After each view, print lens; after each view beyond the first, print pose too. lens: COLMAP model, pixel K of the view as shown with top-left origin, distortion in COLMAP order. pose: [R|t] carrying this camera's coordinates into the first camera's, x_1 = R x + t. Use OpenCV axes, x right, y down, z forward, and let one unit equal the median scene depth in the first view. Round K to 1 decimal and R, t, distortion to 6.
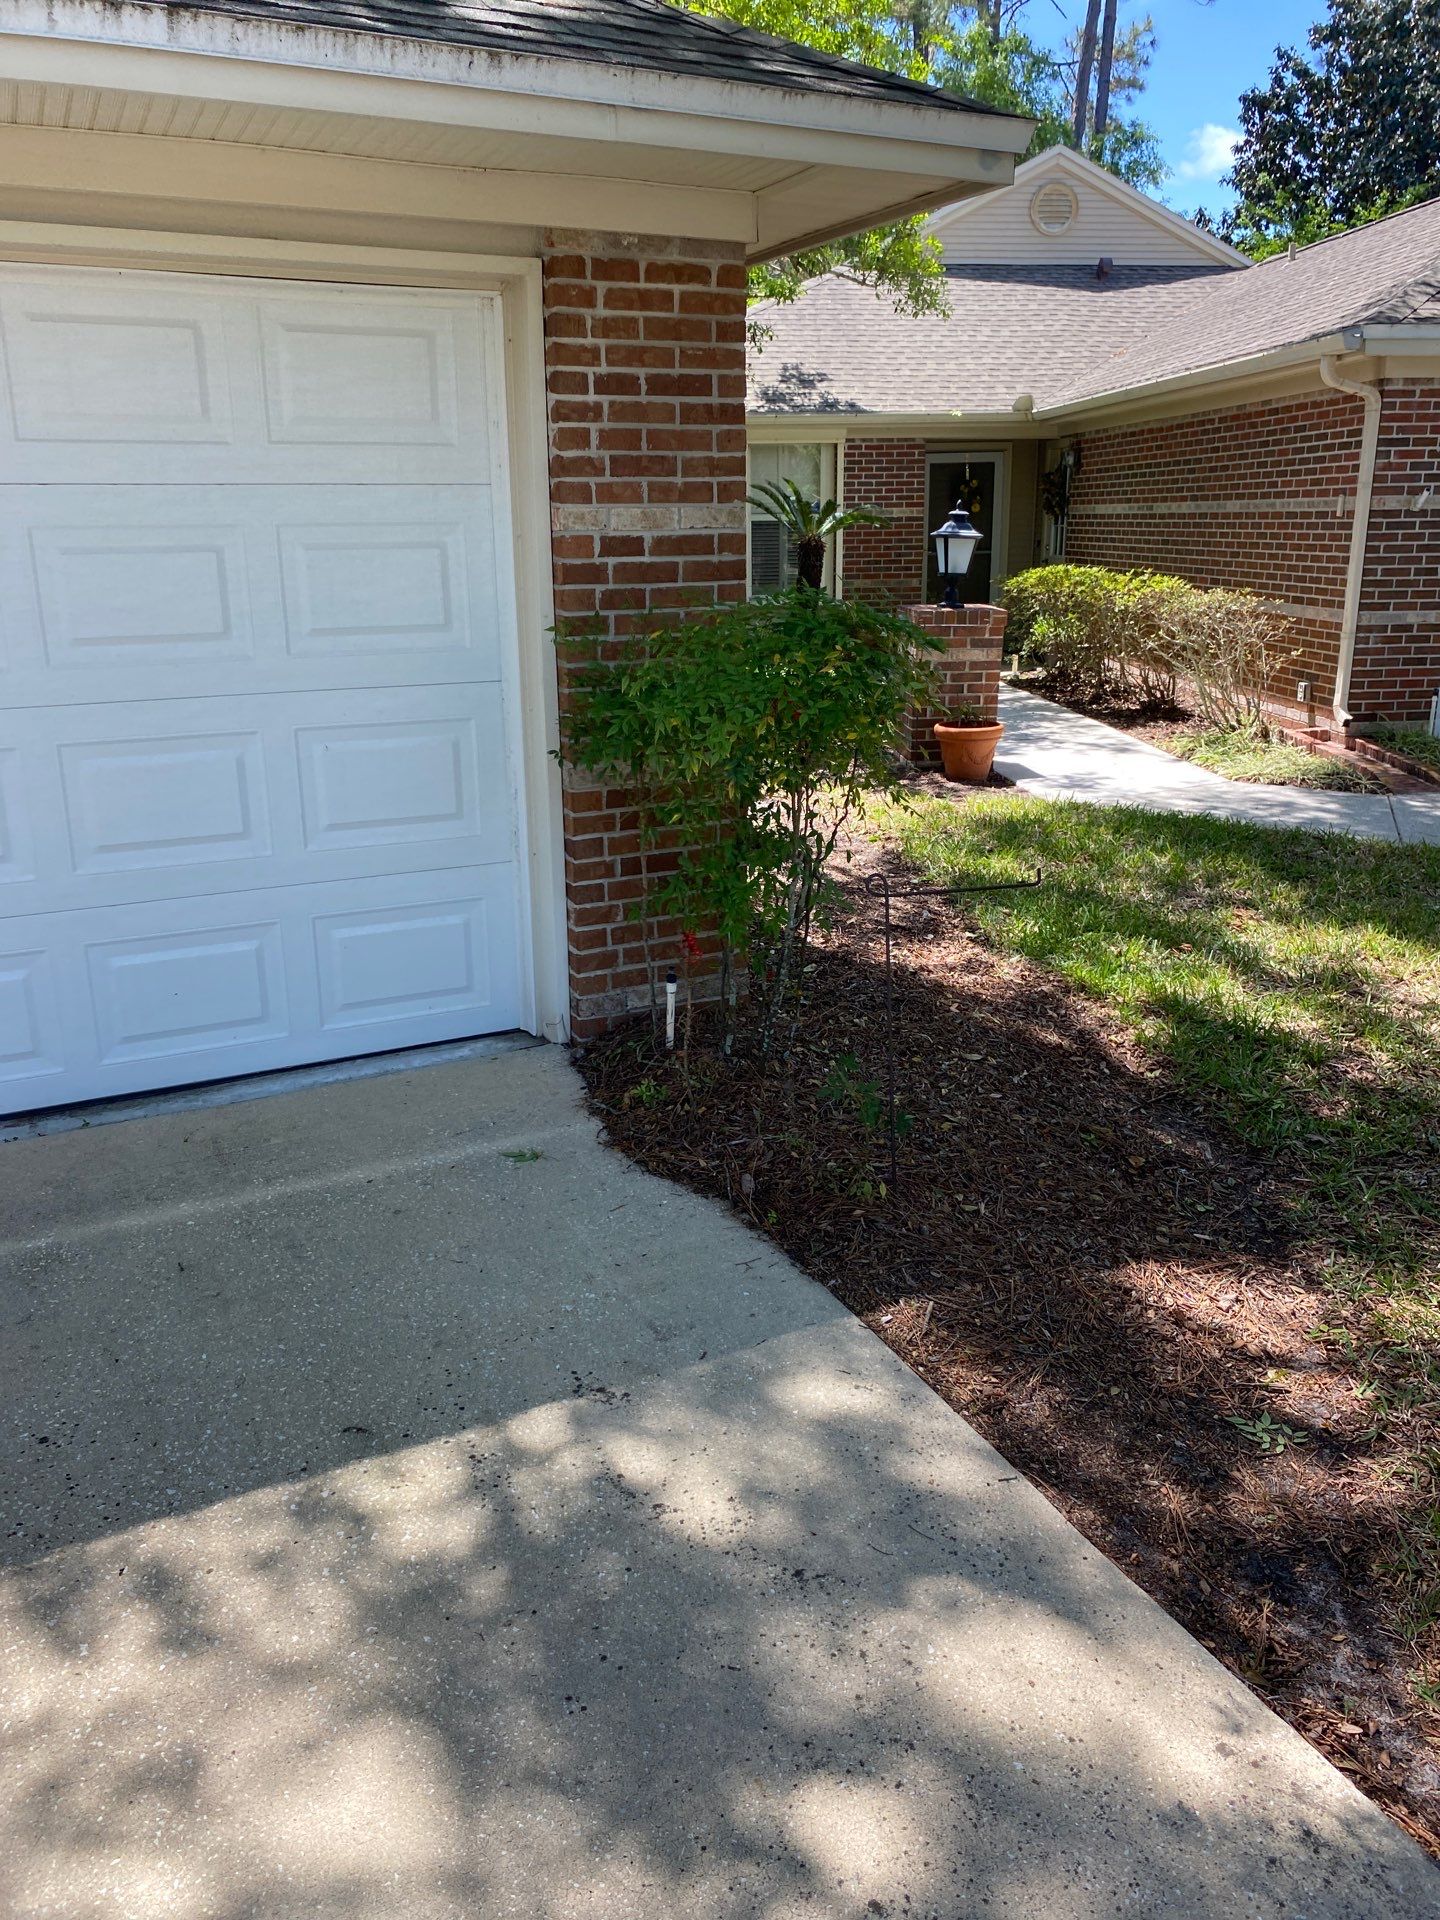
lens RADIAL K [[1470.0, 0, 710.2], [0, 1470.0, 995.3], [0, 0, 1]] dist [0.006540, -0.018678]
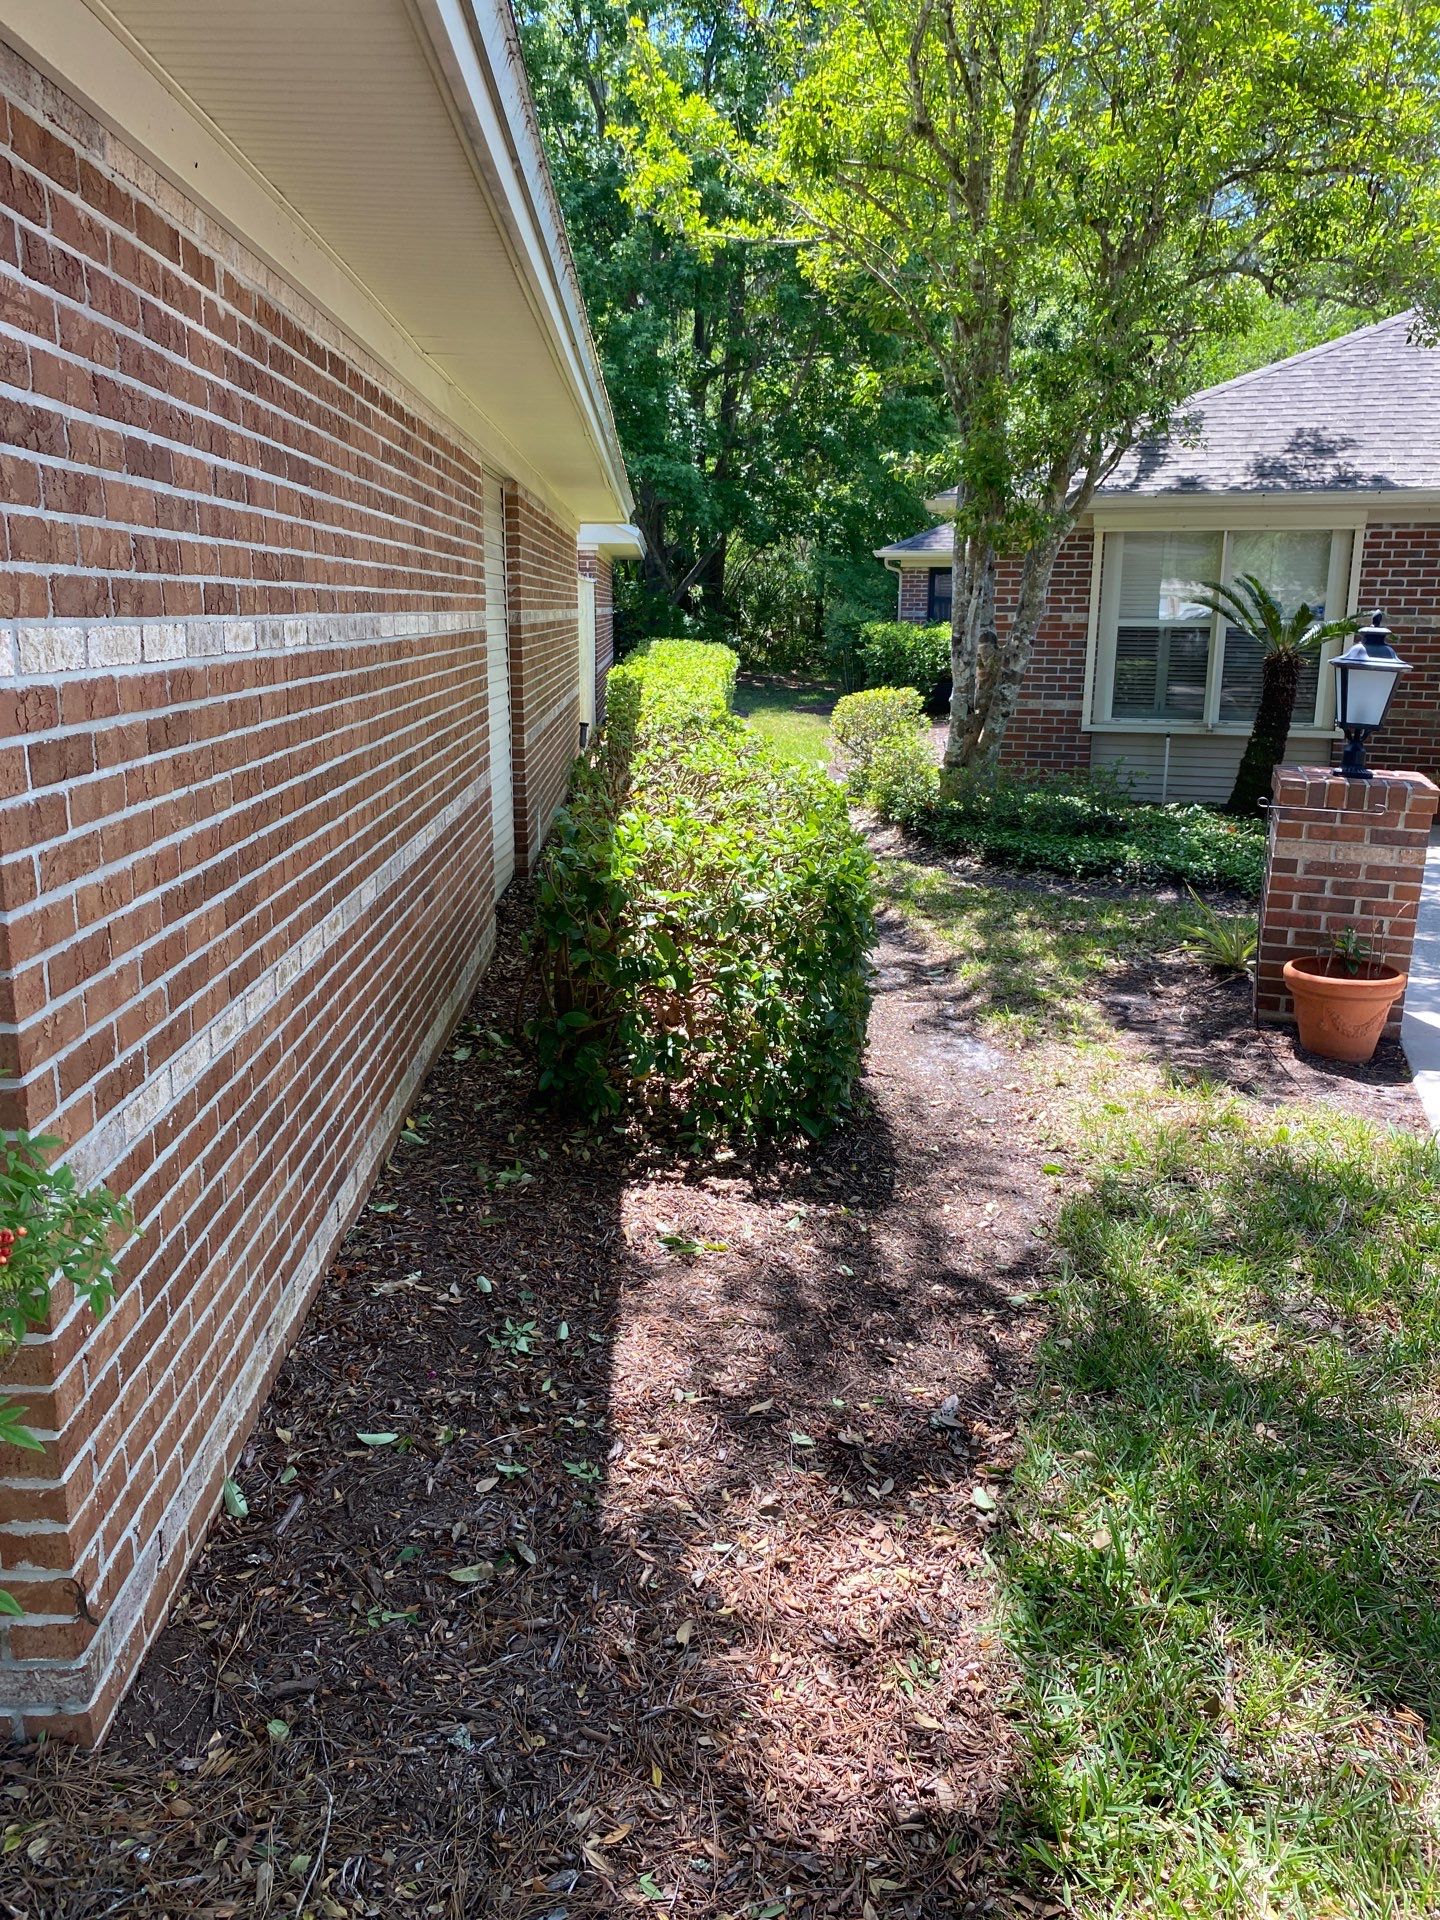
lens RADIAL K [[1470.0, 0, 710.2], [0, 1470.0, 995.3], [0, 0, 1]] dist [0.006540, -0.018678]
pose [[0.914246, 0.122499, -0.386197, 0.106481], [-0.144474, 0.989104, -0.028277, -0.072257], [0.378525, 0.081647, 0.921983, 0.205301]]
